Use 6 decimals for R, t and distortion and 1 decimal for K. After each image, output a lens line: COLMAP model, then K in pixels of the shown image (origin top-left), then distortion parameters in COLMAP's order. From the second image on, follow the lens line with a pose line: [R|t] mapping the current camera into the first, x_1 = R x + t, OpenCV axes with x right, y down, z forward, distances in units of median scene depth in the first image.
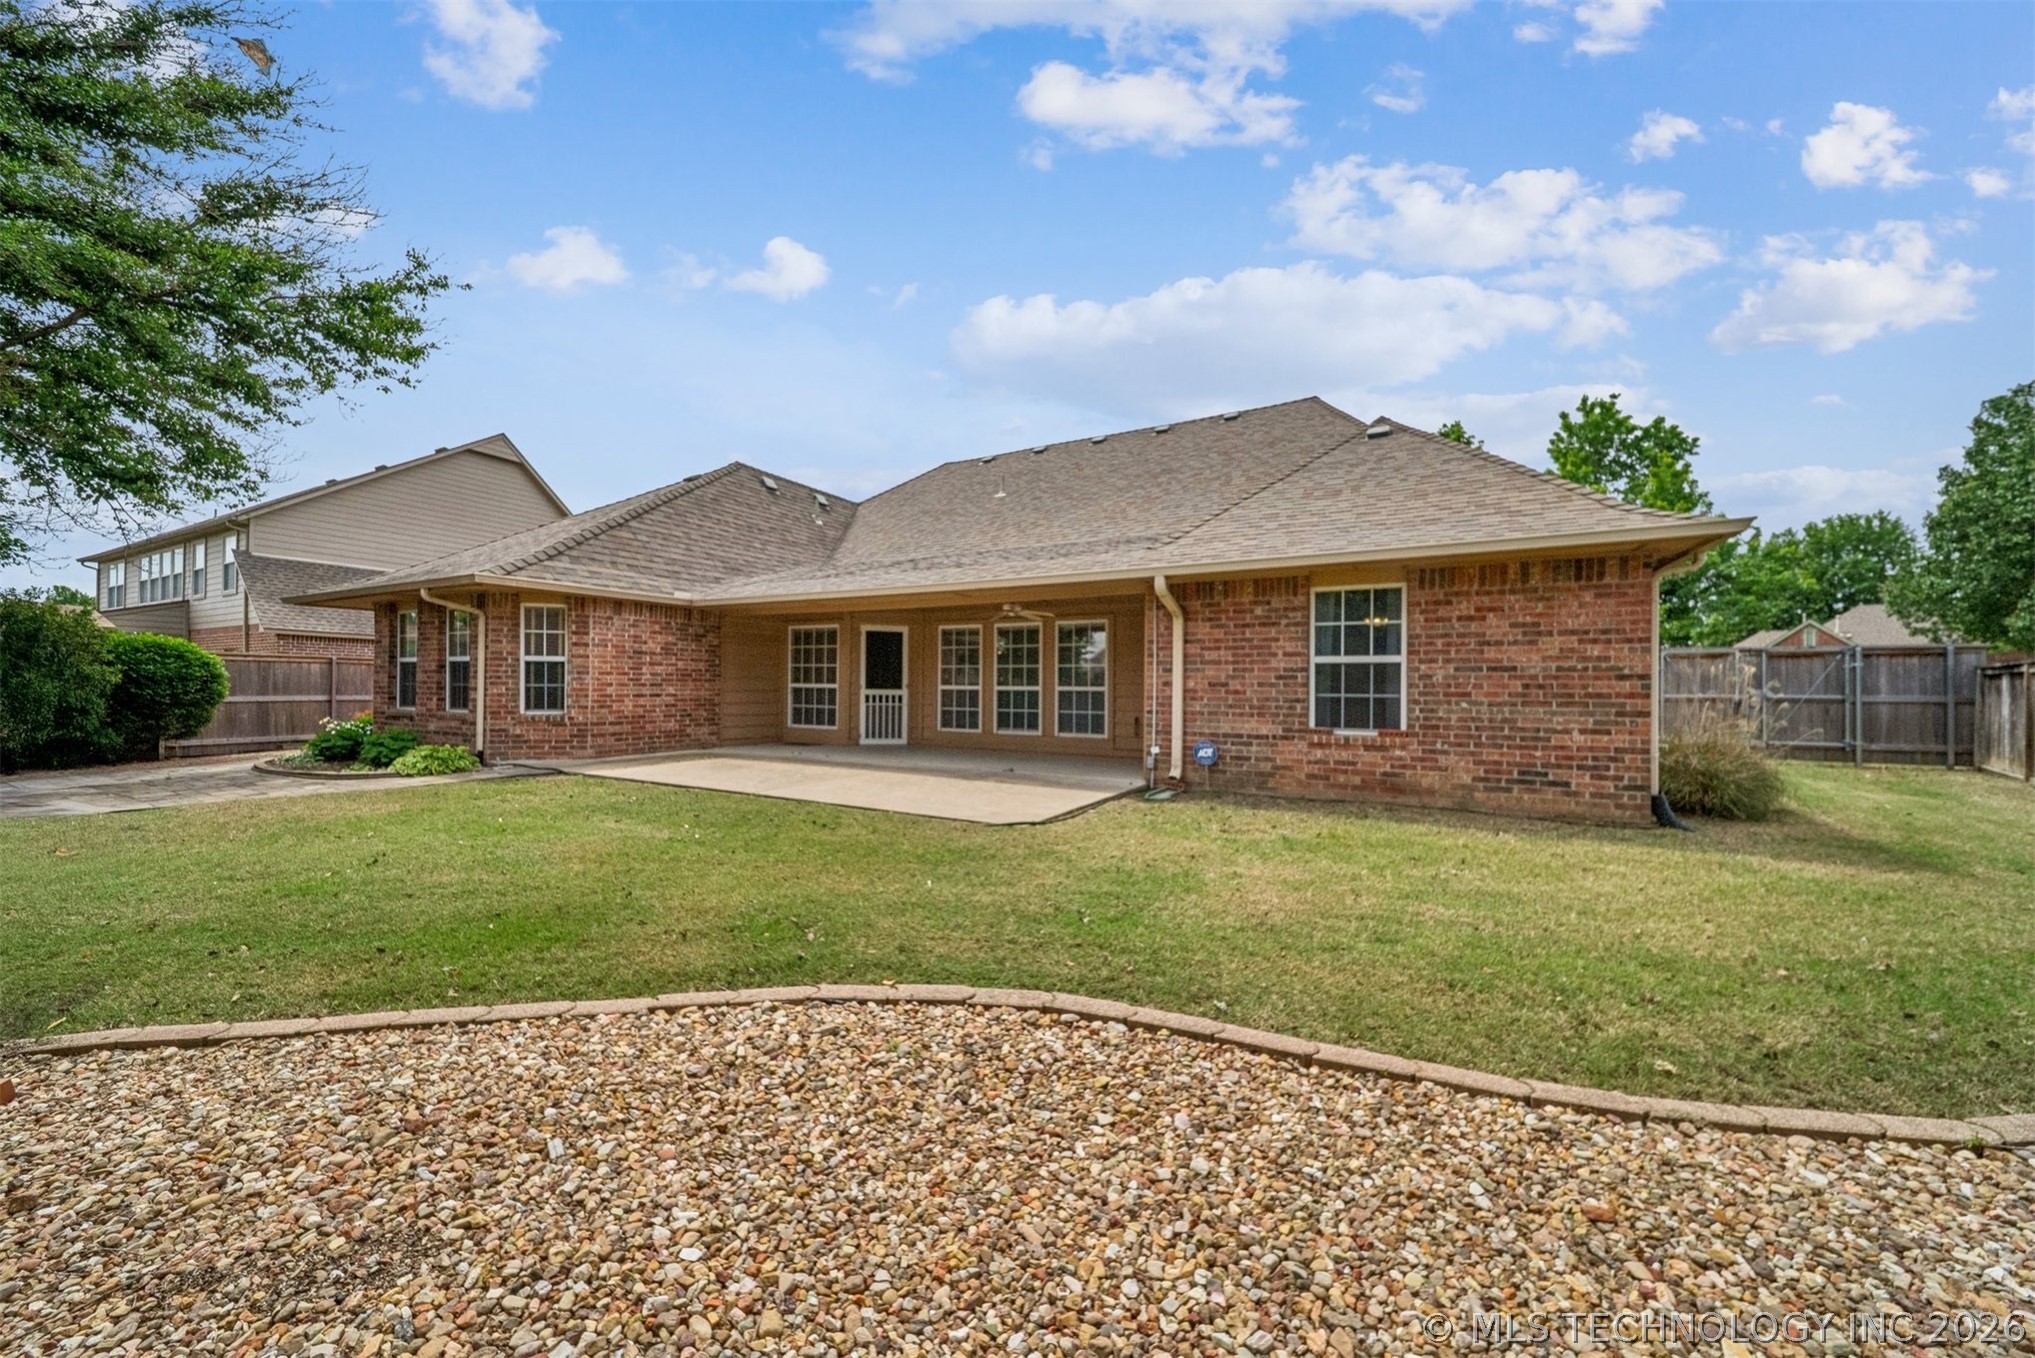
lens RADIAL K [[726.6, 0, 1022.1], [0, 726.6, 675.7], [0, 0, 1]] dist [-0.005721, -0.000200]
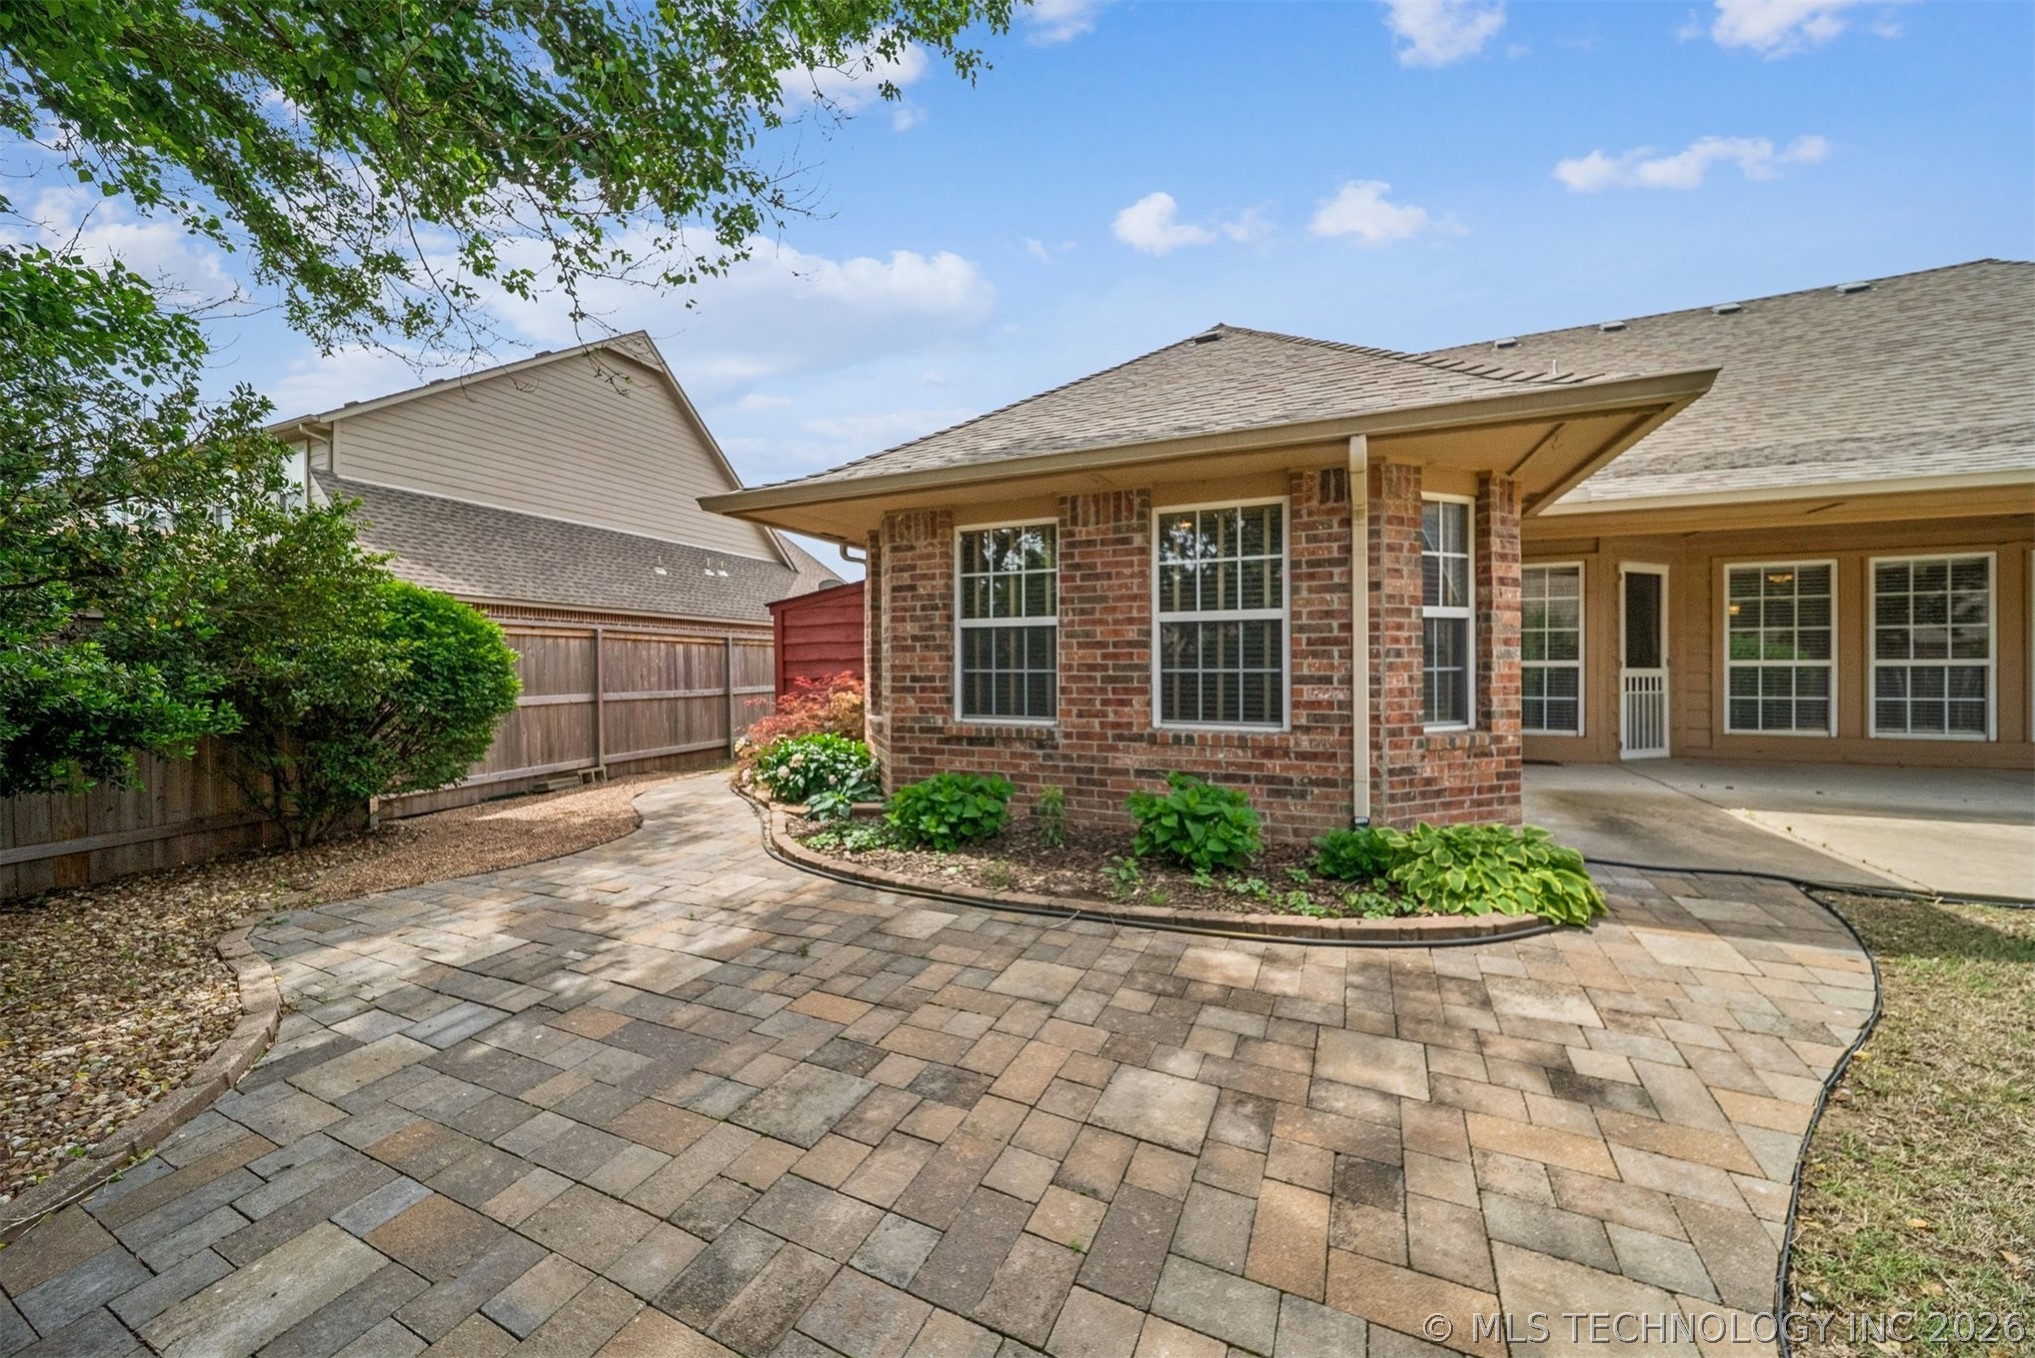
lens RADIAL K [[709.8, 0, 1017.5], [0, 709.8, 679.0], [0, 0, 1]] dist [-0.048815, -0.000049]
pose [[0.996596, -0.017165, 0.080630, -0.761085], [0.014001, 0.999115, 0.039651, -0.001933], [-0.081239, -0.038388, 0.995955, 0.480875]]
